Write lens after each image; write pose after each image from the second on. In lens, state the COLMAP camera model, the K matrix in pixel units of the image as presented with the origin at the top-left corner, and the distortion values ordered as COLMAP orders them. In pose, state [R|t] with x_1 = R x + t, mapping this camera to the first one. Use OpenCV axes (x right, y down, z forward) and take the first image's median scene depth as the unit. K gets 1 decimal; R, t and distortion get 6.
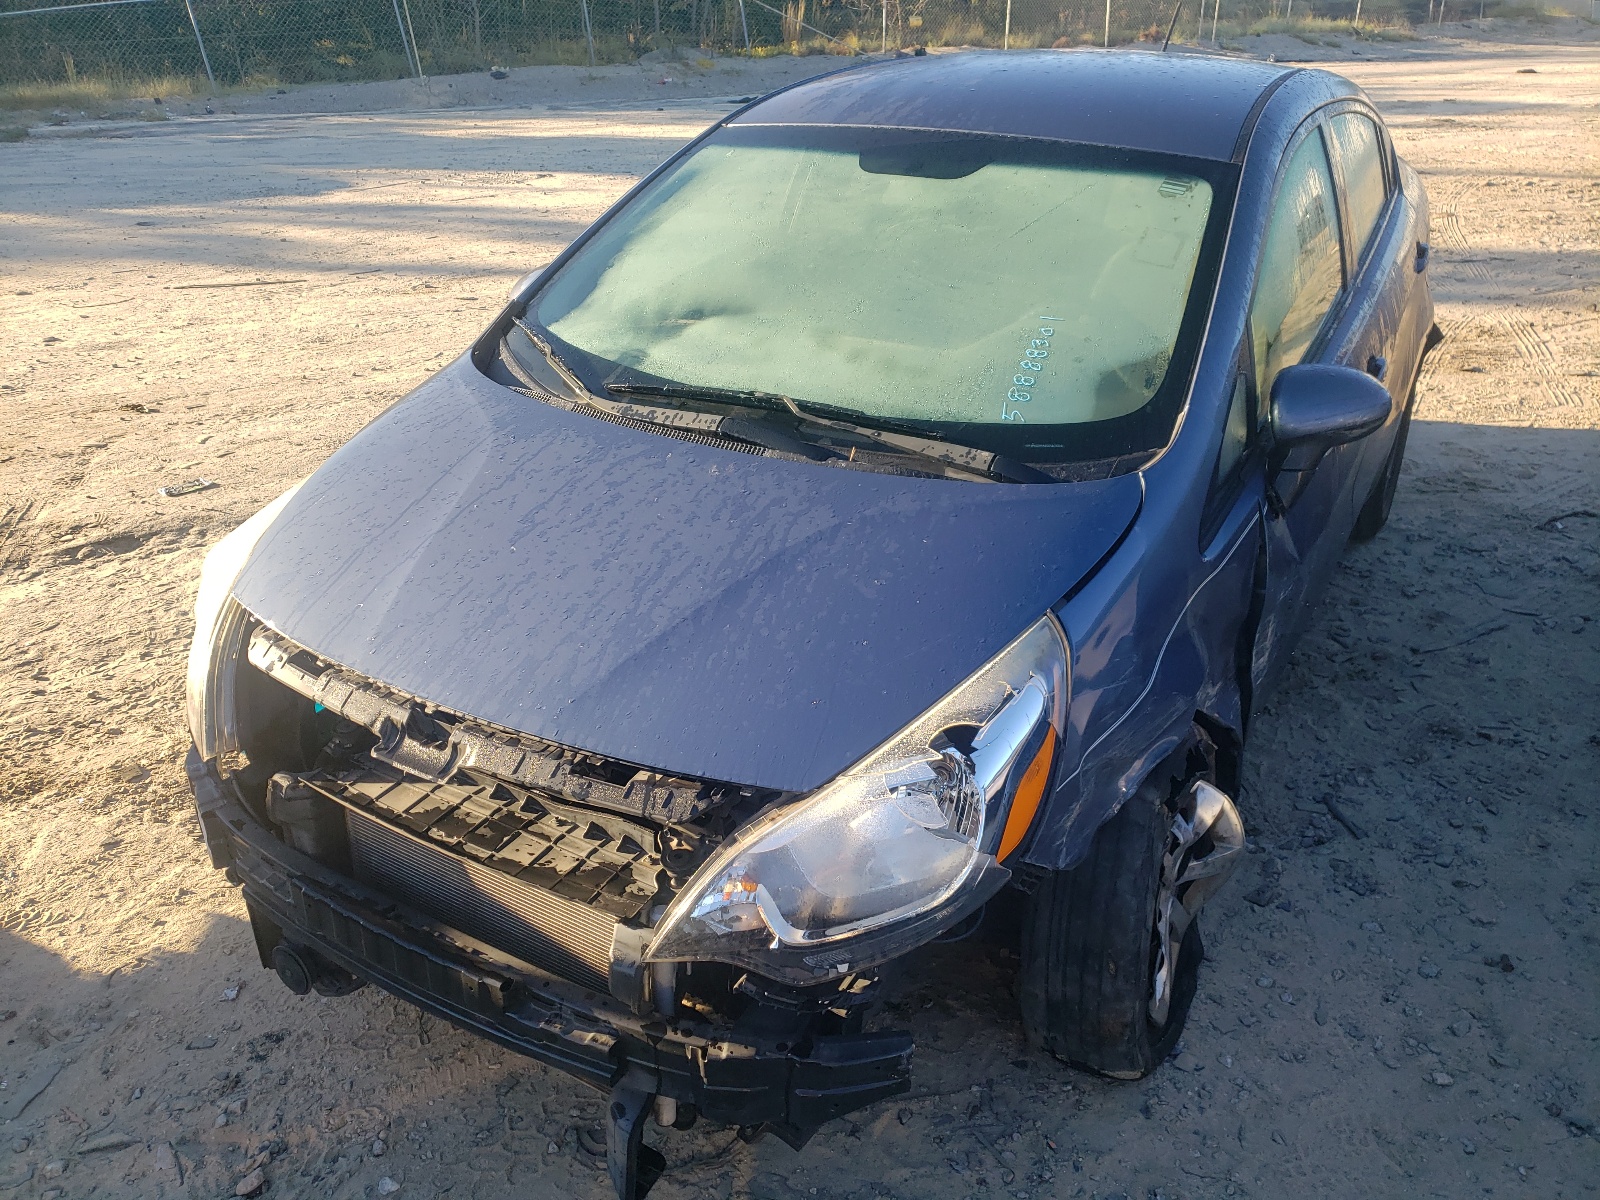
lens RADIAL K [[1237.7, 0, 793.1], [0, 1237.7, 614.7], [0, 0, 1]] dist [0.023871, -0.005878]
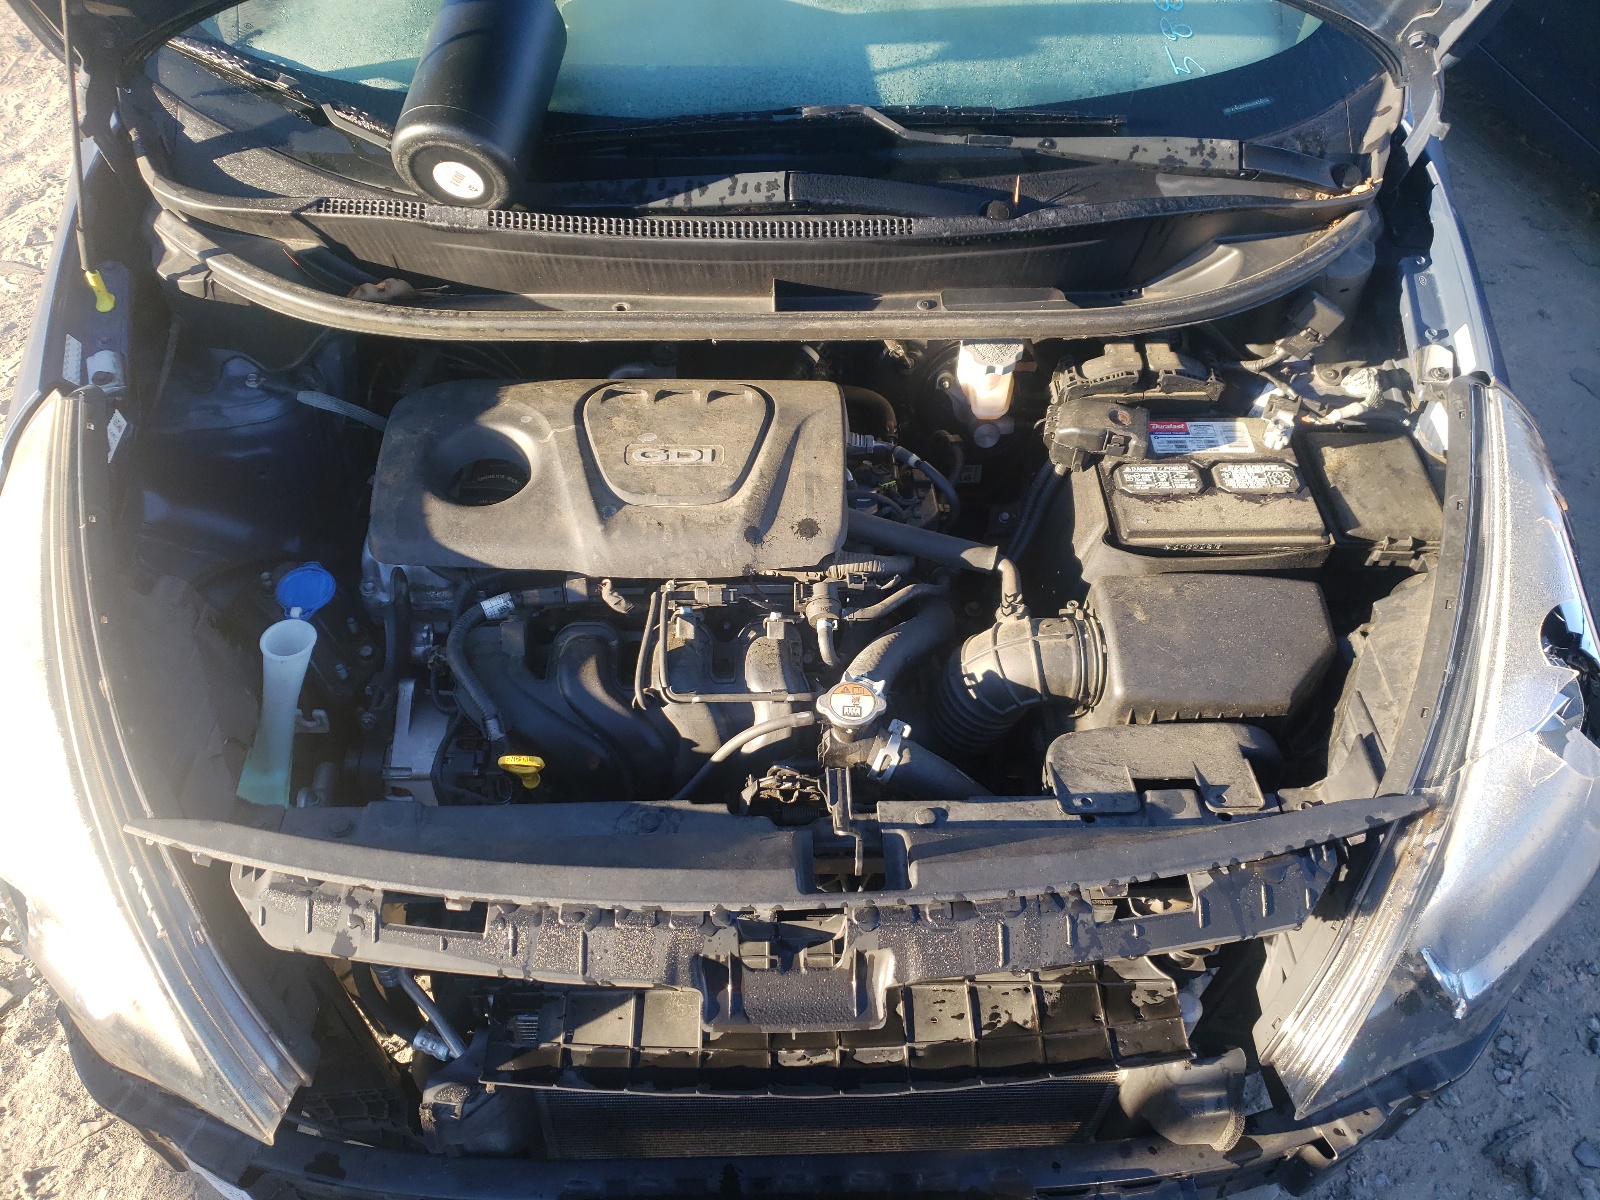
lens RADIAL K [[1237.7, 0, 798.0], [0, 1237.7, 605.7], [0, 0, 1]] dist [0.023871, -0.005878]
pose [[0.846229, -0.386458, 0.366807, -0.374460], [0.235932, 0.889036, 0.392367, -0.223578], [-0.477737, -0.245491, 0.843505, 0.488313]]
